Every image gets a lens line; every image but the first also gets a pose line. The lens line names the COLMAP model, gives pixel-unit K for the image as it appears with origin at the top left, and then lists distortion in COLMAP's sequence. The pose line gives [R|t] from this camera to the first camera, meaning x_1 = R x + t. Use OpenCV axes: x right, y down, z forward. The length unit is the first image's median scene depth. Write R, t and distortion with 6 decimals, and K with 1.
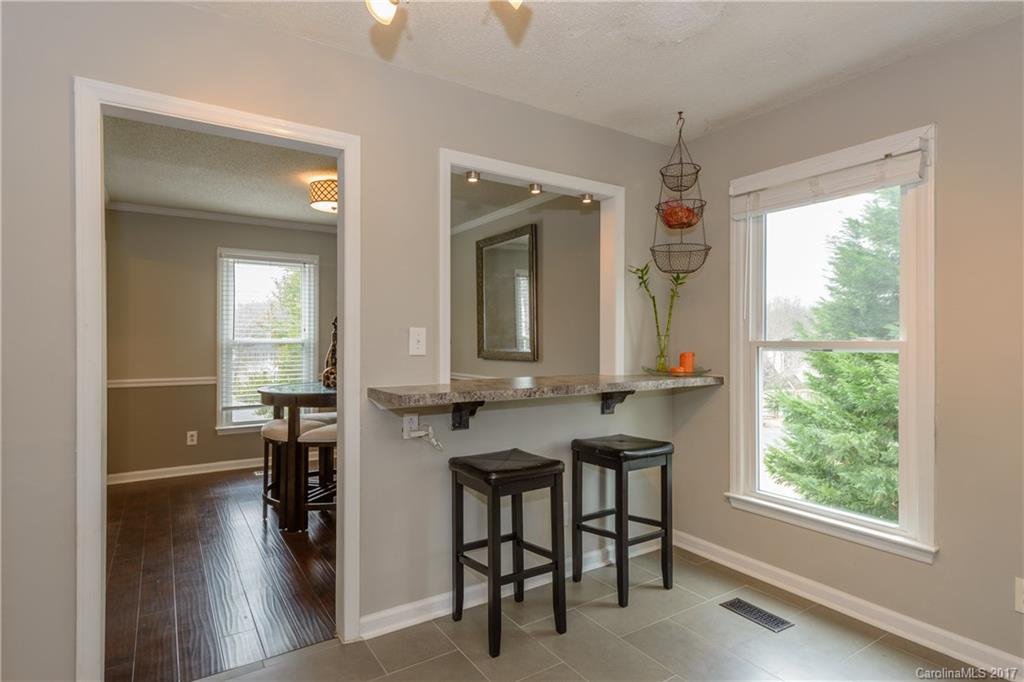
lens RADIAL K [[535.4, 0, 515.9], [0, 535.4, 339.4], [0, 0, 1]] dist [0.001351, -0.000156]
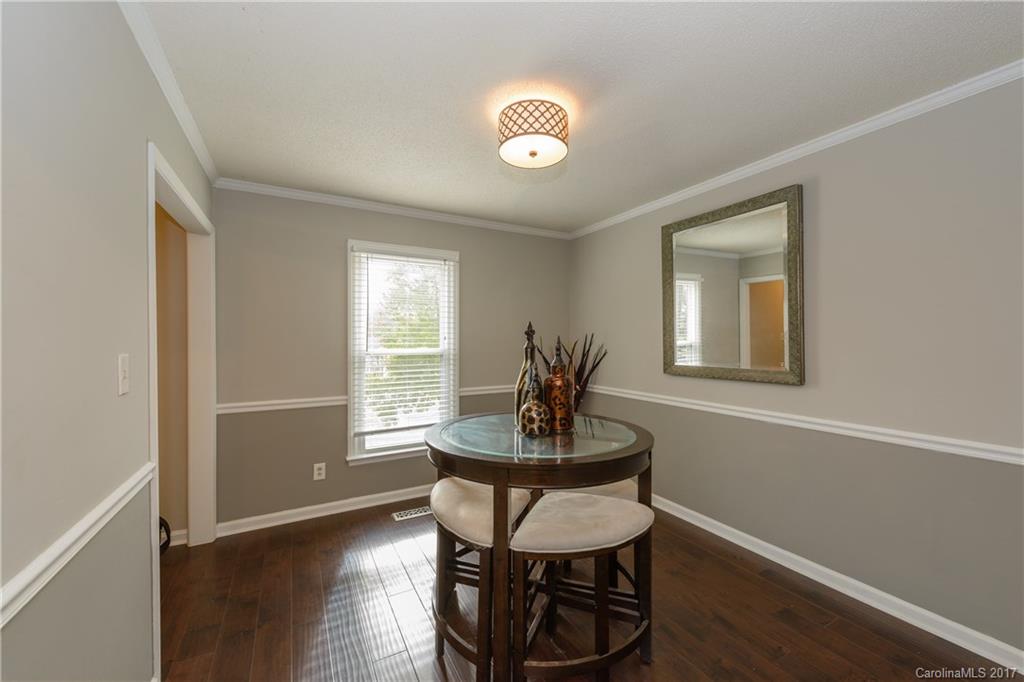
lens RADIAL K [[402.2, 0, 507.3], [0, 402.2, 340.0], [0, 0, 1]] dist [0.012584, -0.000010]
pose [[0.995709, -0.002549, -0.092506, -0.254979], [0.002660, 0.999996, 0.001075, -0.016988], [0.092503, -0.001316, 0.995712, 0.401949]]
